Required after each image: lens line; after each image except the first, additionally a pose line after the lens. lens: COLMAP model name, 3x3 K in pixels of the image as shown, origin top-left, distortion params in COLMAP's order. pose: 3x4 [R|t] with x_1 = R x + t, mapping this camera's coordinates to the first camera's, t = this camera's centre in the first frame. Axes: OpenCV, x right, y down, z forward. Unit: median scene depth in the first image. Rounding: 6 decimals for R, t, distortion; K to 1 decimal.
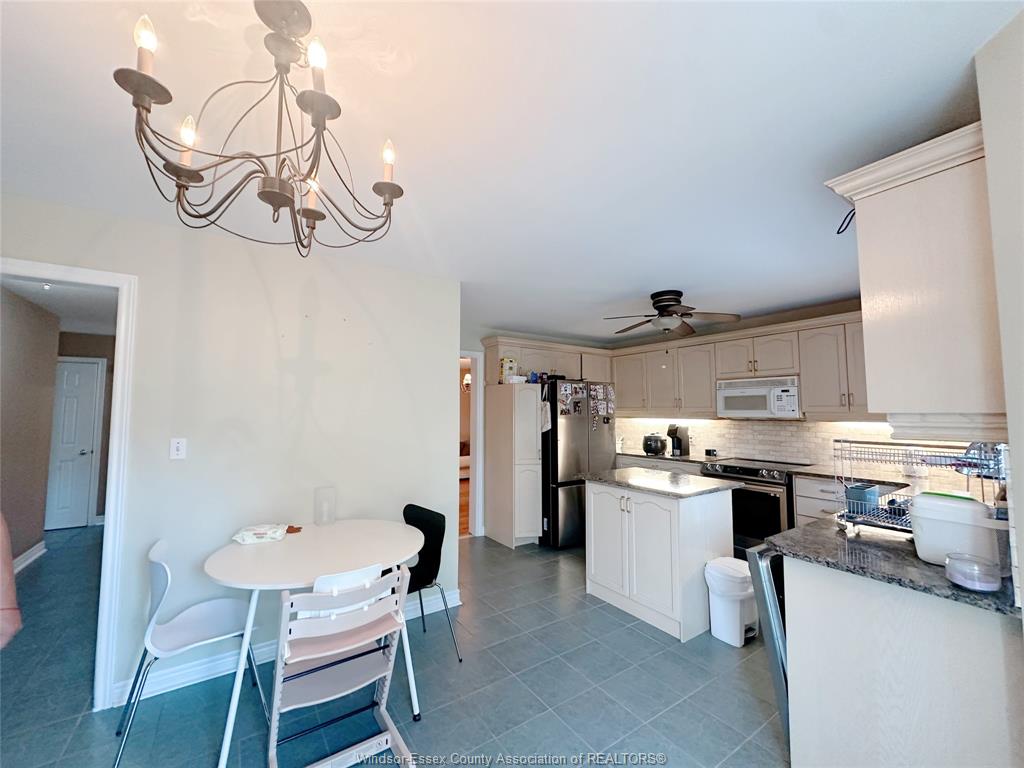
lens RADIAL K [[406.2, 0, 512.8], [0, 406.2, 387.0], [0, 0, 1]] dist [-0.002564, 0.000565]
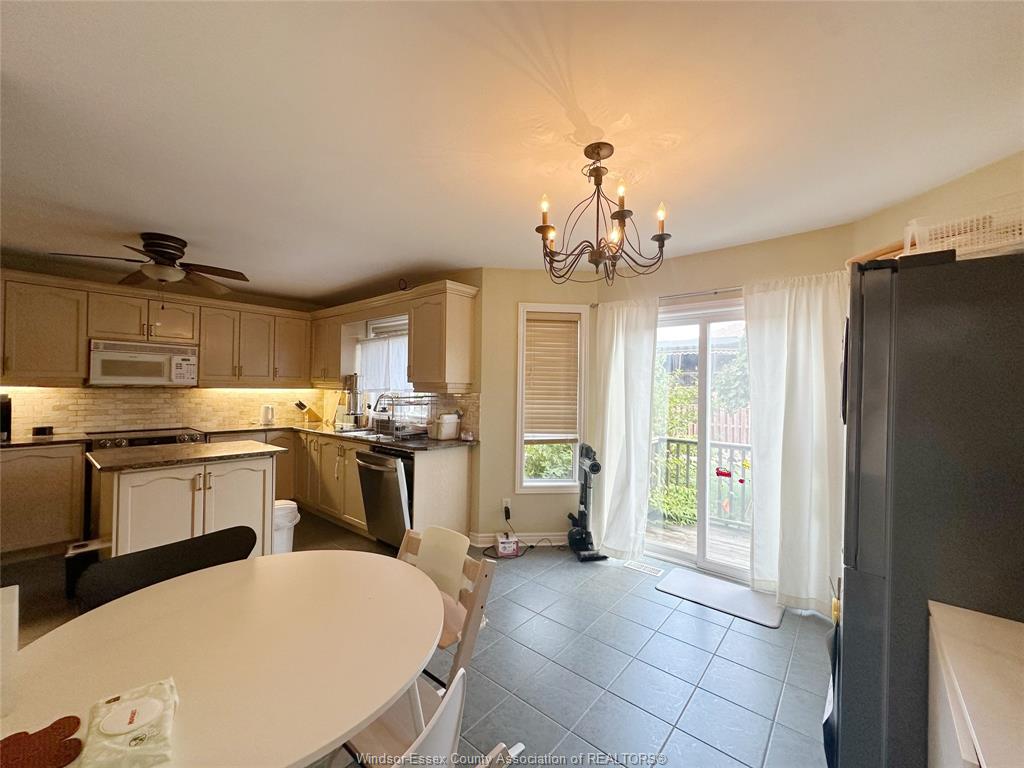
lens RADIAL K [[406.2, 0, 511.8], [0, 406.2, 383.2], [0, 0, 1]] dist [-0.002564, 0.000565]
pose [[-0.271106, 0.007101, 0.962523, -0.535971], [-0.072002, 0.997022, -0.027636, 0.036230], [-0.959853, -0.076796, -0.269788, 0.434315]]
